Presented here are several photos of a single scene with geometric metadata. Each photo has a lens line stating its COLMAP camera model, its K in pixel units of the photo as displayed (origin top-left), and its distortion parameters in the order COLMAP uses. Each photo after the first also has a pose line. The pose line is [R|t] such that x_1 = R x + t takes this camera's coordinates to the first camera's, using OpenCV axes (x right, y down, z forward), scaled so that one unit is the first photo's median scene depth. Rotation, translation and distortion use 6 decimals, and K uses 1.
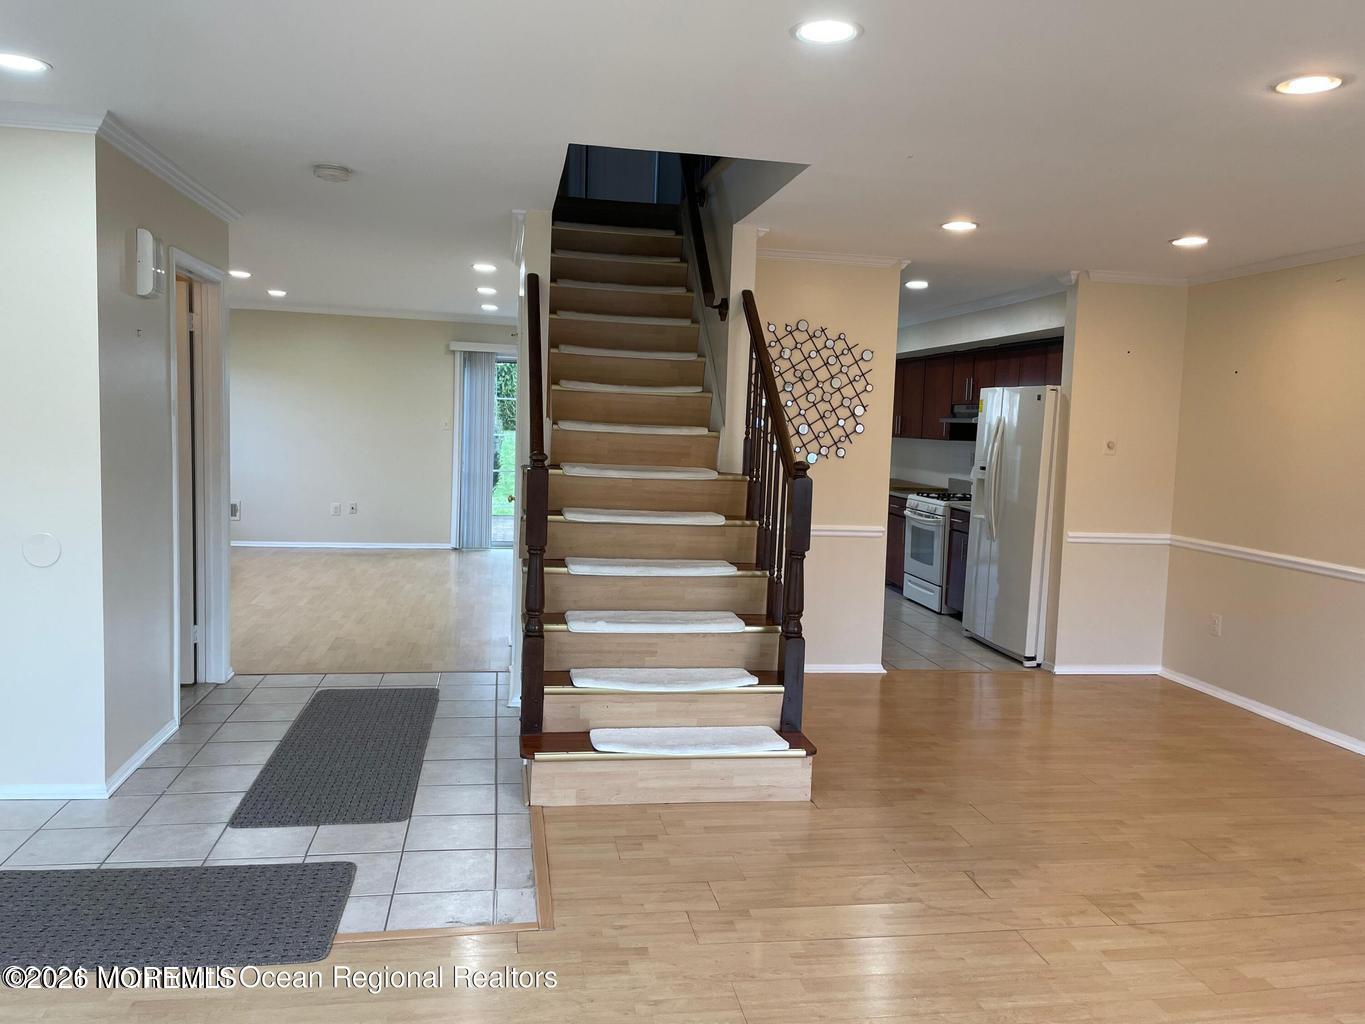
lens RADIAL K [[1028.0, 0, 684.8], [0, 1028.0, 508.2], [0, 0, 1]] dist [0.074165, -0.091367]
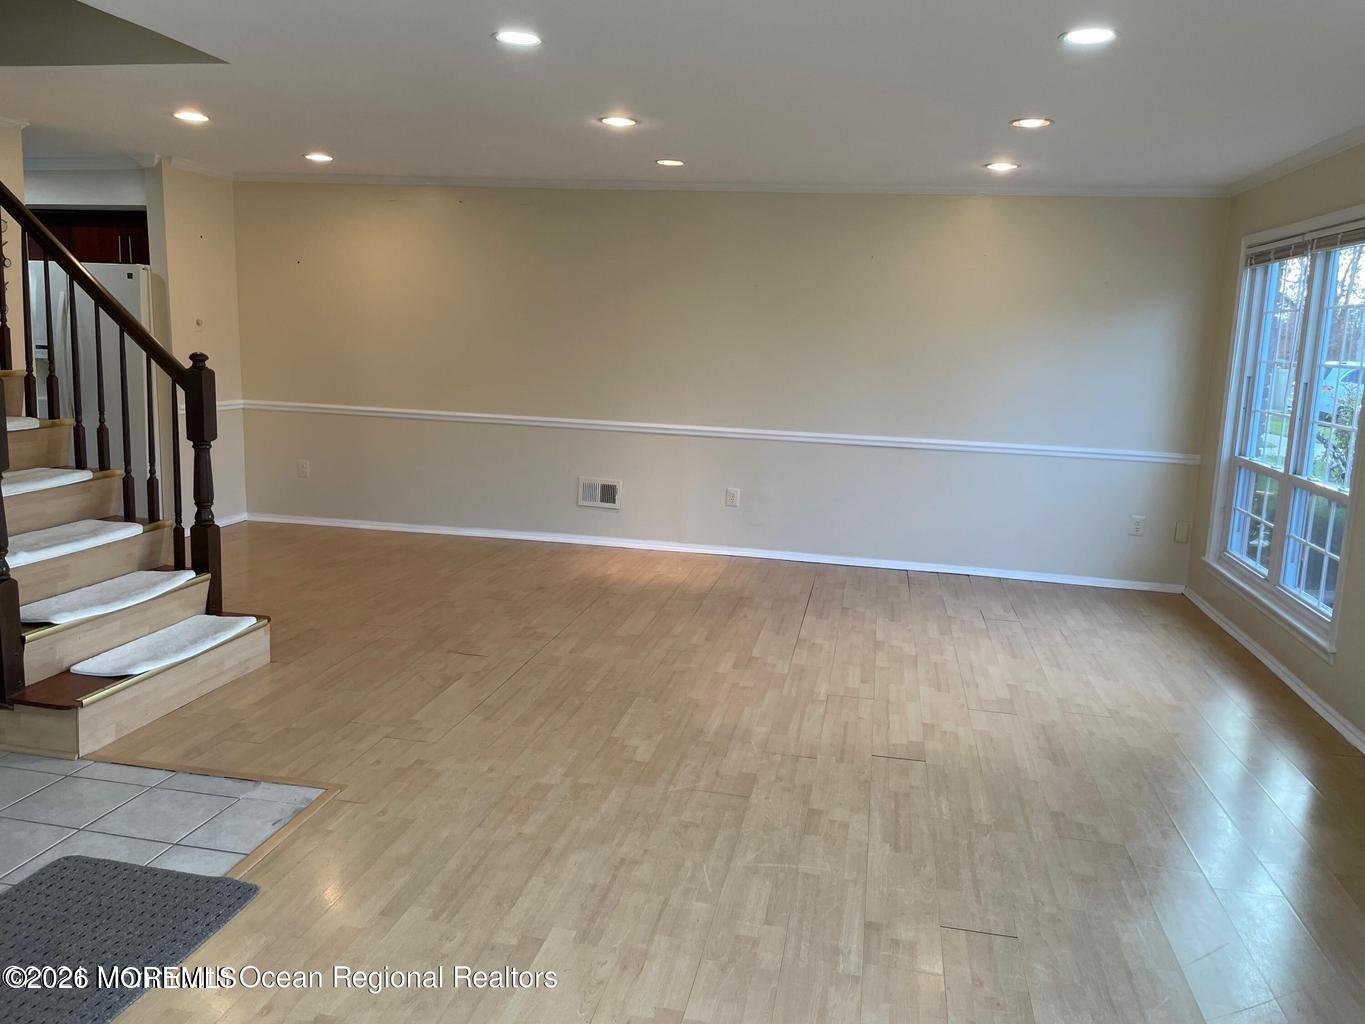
lens RADIAL K [[1028.0, 0, 688.4], [0, 1028.0, 507.3], [0, 0, 1]] dist [0.074165, -0.091367]
pose [[0.358173, -0.181115, 0.915920, -0.739258], [0.053886, 0.983379, 0.173383, -0.051991], [-0.932099, -0.012745, 0.361980, 0.187866]]
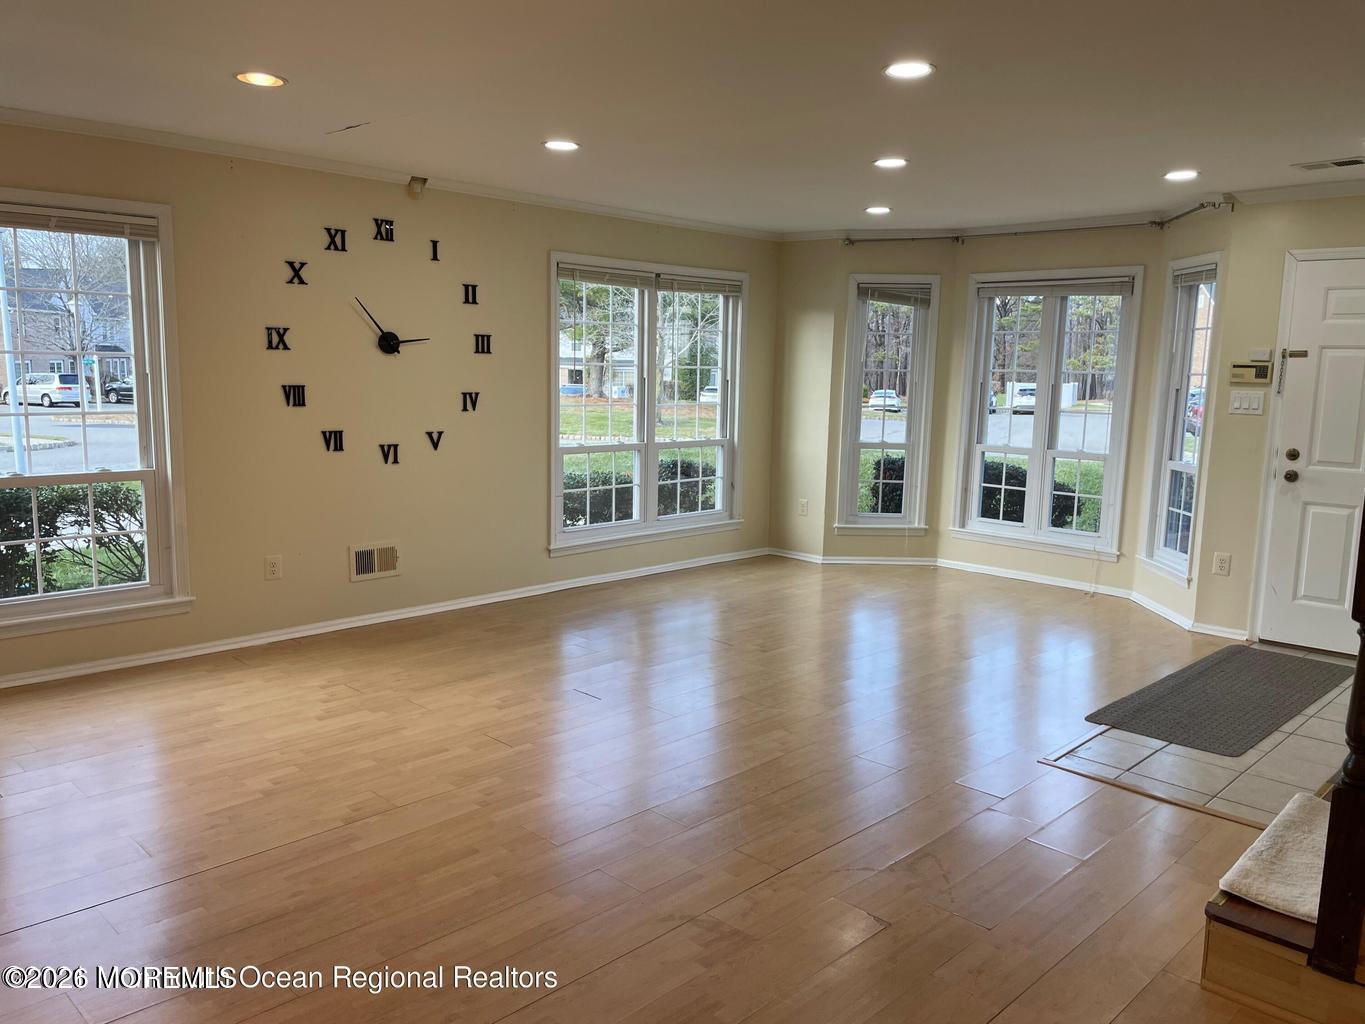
lens RADIAL K [[1028.0, 0, 695.0], [0, 1028.0, 514.0], [0, 0, 1]] dist [0.074165, -0.091367]
pose [[-0.809529, 0.028365, -0.586394, 0.749570], [-0.101910, 0.976878, 0.187944, -0.080584], [0.578166, 0.211905, -0.787921, 1.303283]]
